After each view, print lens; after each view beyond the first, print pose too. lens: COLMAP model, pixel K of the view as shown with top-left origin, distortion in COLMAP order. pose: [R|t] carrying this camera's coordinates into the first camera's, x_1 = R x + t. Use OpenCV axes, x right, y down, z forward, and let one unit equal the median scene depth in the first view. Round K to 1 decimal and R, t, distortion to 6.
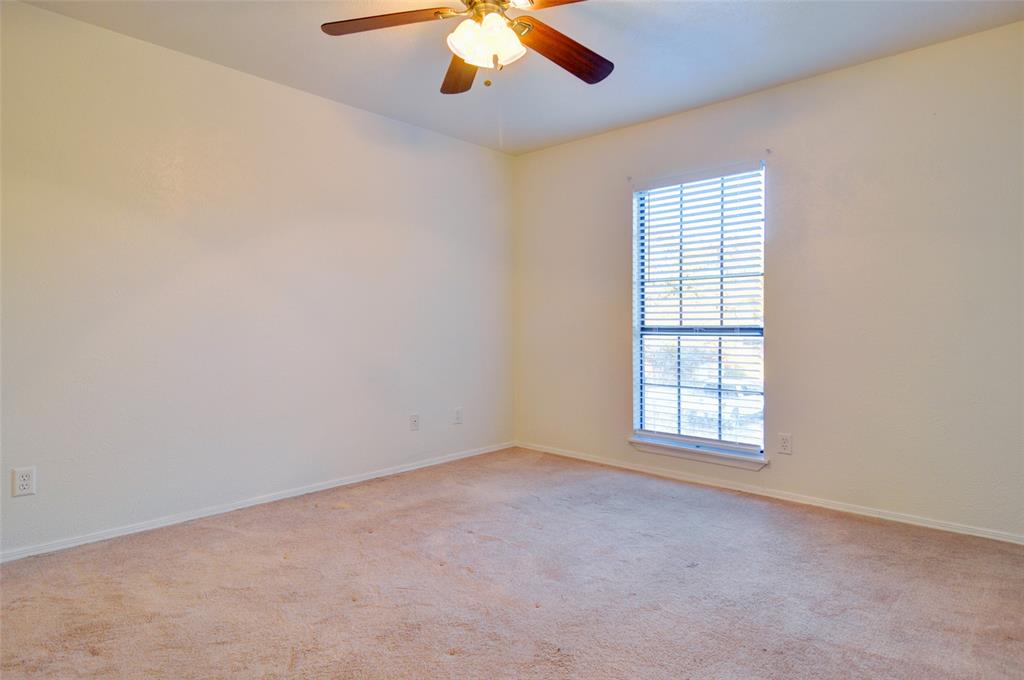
lens RADIAL K [[589.2, 0, 512.0], [0, 589.2, 340.0], [0, 0, 1]] dist [0.048253, -0.001485]
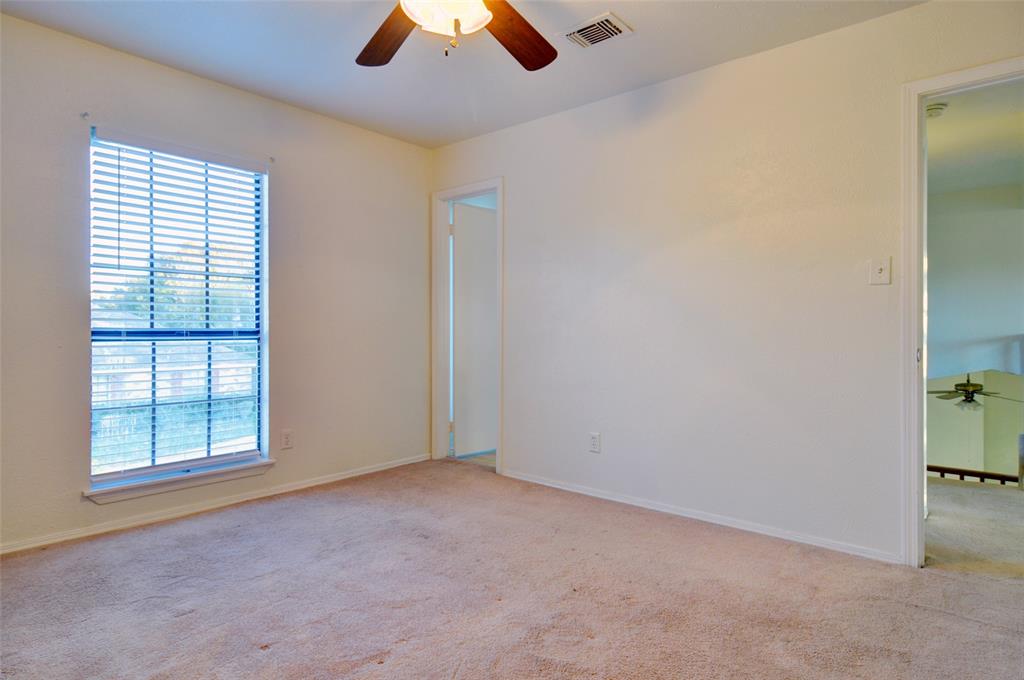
lens RADIAL K [[589.2, 0, 512.0], [0, 589.2, 340.0], [0, 0, 1]] dist [0.048253, -0.001485]
pose [[-0.039199, -0.014412, 0.999128, -0.596273], [0.020172, 0.999681, 0.015211, -0.012255], [-0.999028, 0.020751, -0.038895, 0.607333]]
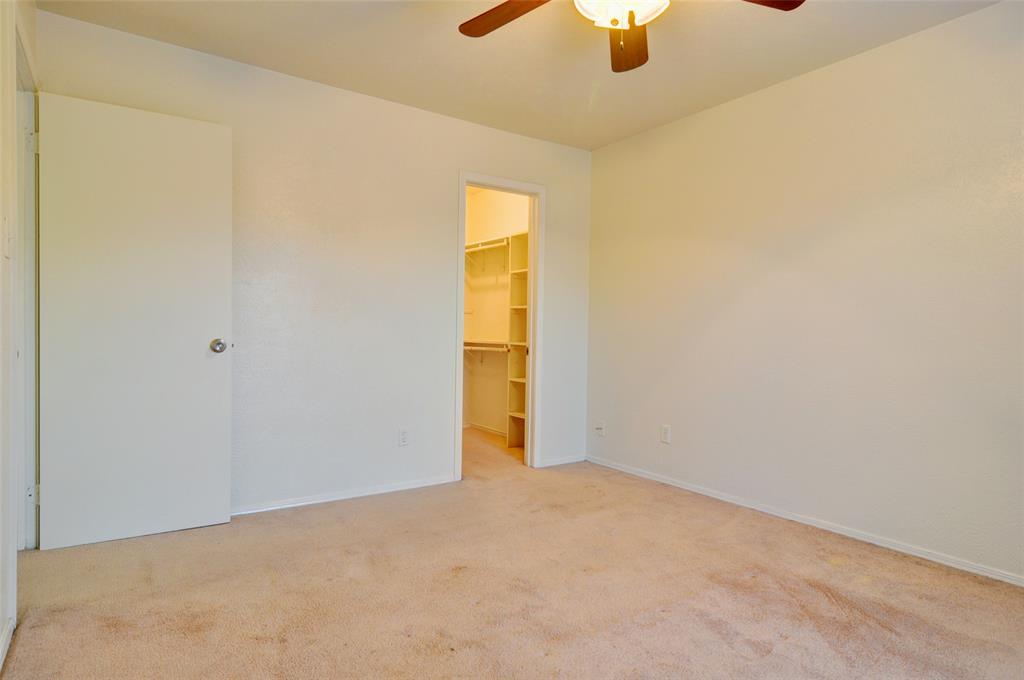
lens RADIAL K [[589.2, 0, 512.0], [0, 589.2, 340.0], [0, 0, 1]] dist [0.048253, -0.001485]
pose [[-0.227030, 0.009123, -0.973845, 0.545175], [-0.031062, 0.999380, 0.016604, -0.015750], [0.973392, 0.034020, -0.226605, 0.680425]]
